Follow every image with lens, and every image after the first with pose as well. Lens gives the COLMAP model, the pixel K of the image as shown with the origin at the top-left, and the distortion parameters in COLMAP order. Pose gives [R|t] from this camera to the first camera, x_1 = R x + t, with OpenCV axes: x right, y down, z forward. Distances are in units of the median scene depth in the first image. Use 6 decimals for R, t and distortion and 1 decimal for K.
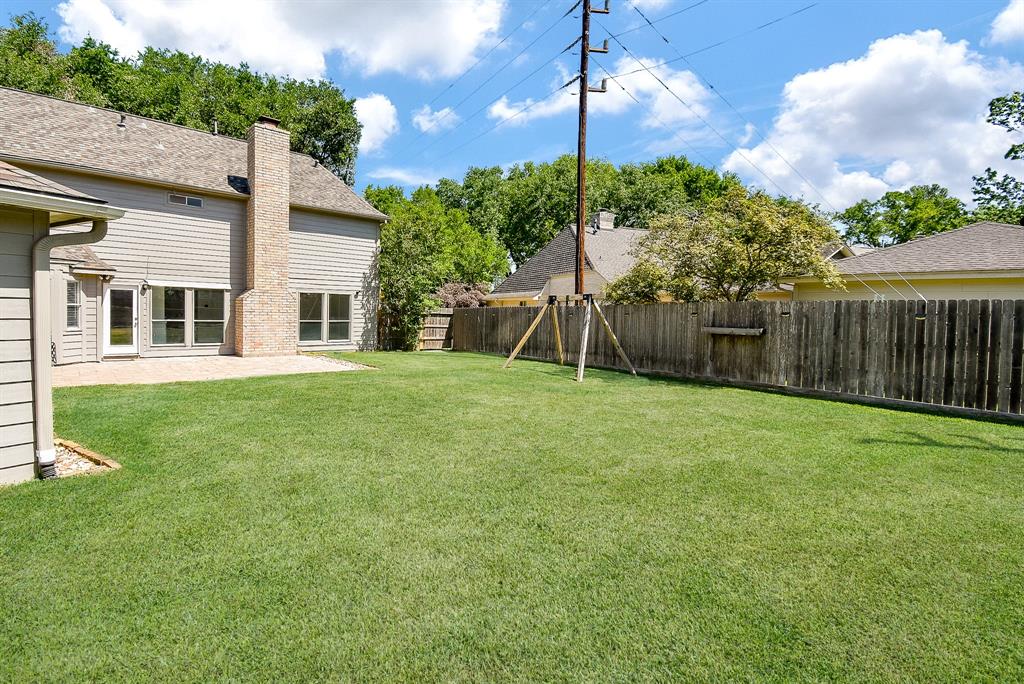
lens RADIAL K [[460.2, 0, 509.0], [0, 460.2, 334.1], [0, 0, 1]] dist [0.000078, -0.000181]
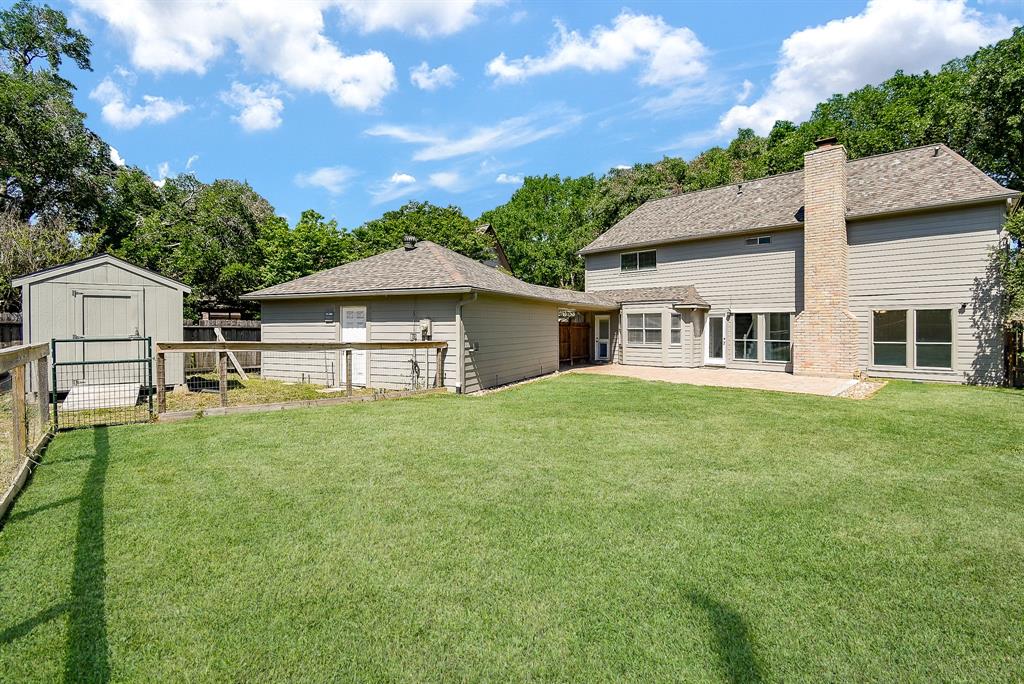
lens RADIAL K [[447.7, 0, 514.2], [0, 447.7, 341.2], [0, 0, 1]] dist [0.033980, -0.020775]
pose [[0.112596, 0.009768, -0.993593, 0.336069], [-0.044344, 0.999005, 0.004796, -0.004229], [0.992651, 0.043519, 0.112917, 0.202570]]
